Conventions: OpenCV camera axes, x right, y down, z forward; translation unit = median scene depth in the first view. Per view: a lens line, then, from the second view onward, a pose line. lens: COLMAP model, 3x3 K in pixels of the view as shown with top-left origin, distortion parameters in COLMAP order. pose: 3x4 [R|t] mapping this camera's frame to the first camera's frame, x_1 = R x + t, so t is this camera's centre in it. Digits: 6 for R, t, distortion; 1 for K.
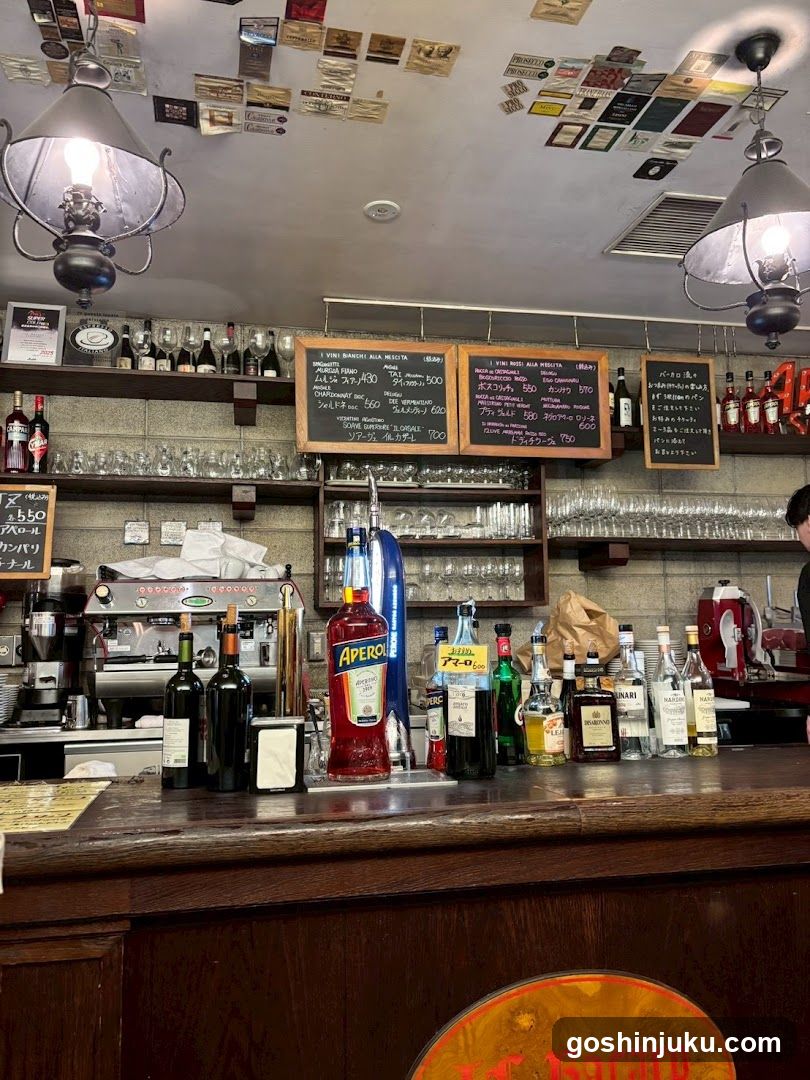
lens RADIAL K [[852.6, 0, 378.8], [0, 852.6, 539.5], [0, 0, 1]] dist [0.078965, -0.120295]
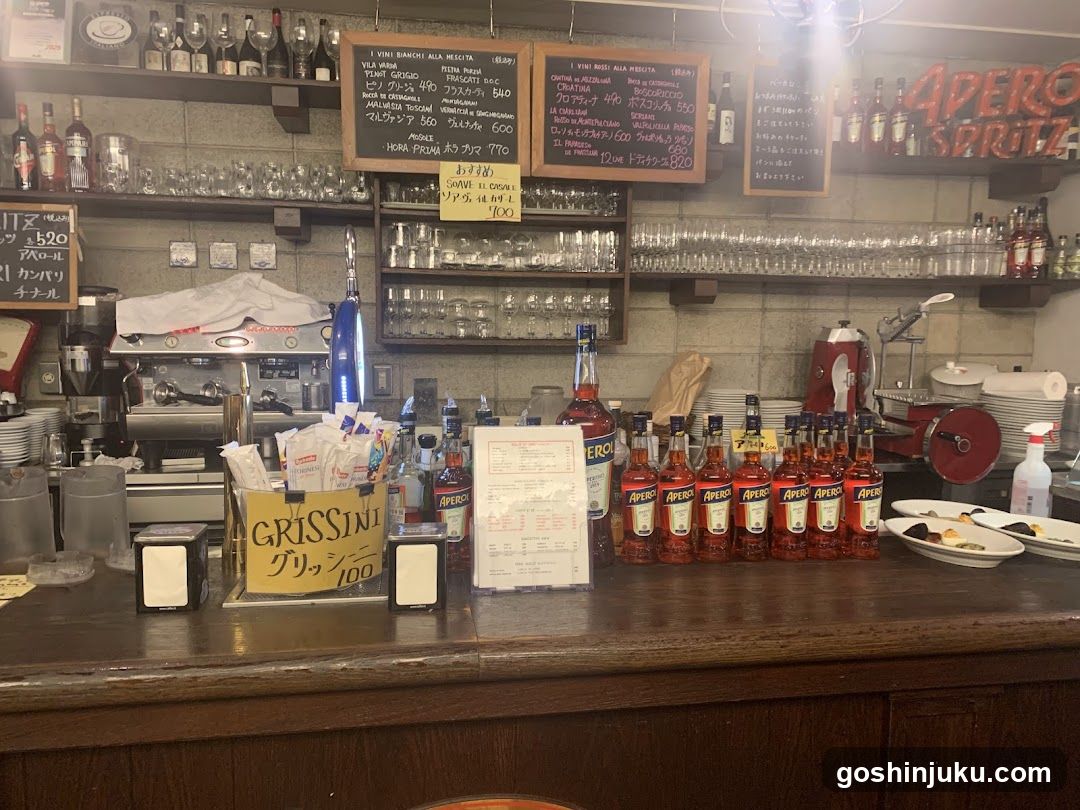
lens RADIAL K [[865.0, 0, 536.8], [0, 865.0, 426.5], [0, 0, 1]] dist [0.007885, -0.005325]
pose [[0.999483, 0.027446, -0.016748, 0.118661], [-0.022752, 0.971789, 0.234750, -0.055638], [0.022719, -0.234248, 0.971911, 0.061046]]
